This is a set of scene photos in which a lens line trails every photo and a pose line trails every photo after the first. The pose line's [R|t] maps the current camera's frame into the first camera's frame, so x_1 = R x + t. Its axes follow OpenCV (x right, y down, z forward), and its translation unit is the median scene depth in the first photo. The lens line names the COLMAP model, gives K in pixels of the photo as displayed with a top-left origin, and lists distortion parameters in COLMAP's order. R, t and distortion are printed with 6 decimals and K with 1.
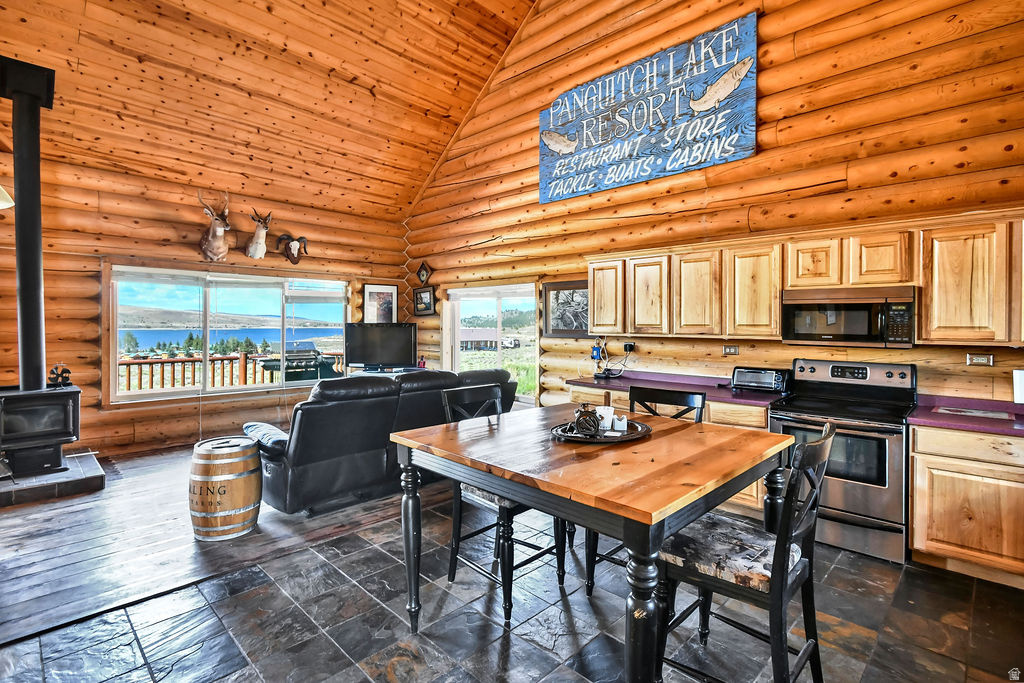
lens RADIAL K [[483.3, 0, 524.2], [0, 483.3, 325.0], [0, 0, 1]] dist [0.001565, 0.000862]
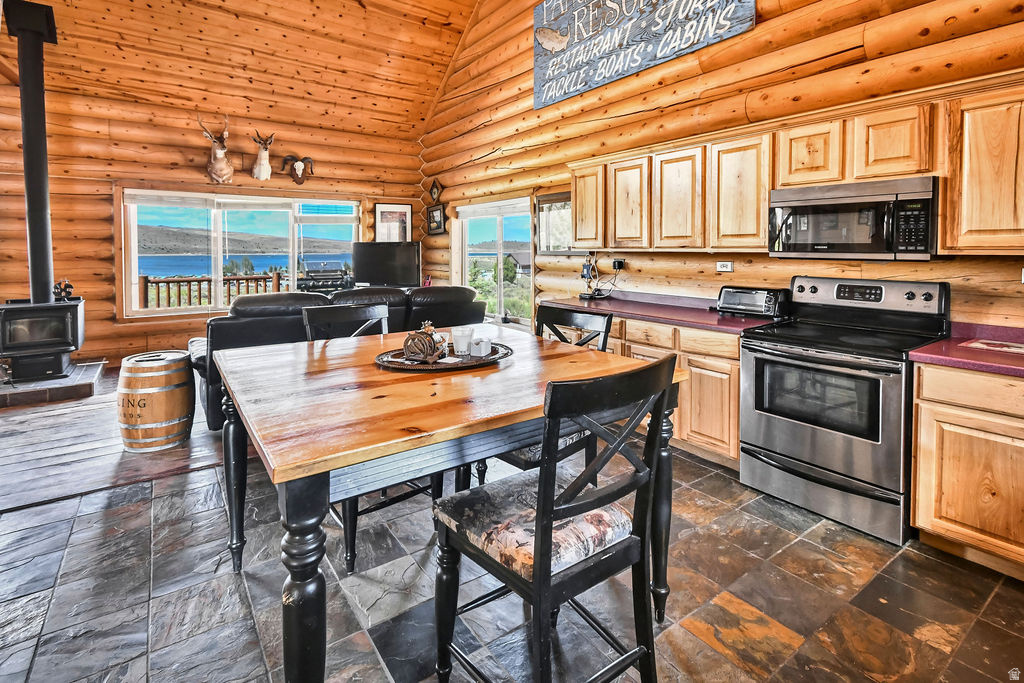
lens RADIAL K [[489.0, 0, 512.3], [0, 489.0, 259.9], [0, 0, 1]] dist [0.003079, -0.000861]
pose [[0.983168, -0.003475, -0.182673, 0.200326], [0.007799, 0.999706, 0.022956, 0.016587], [0.182540, -0.023994, 0.982906, 0.092079]]
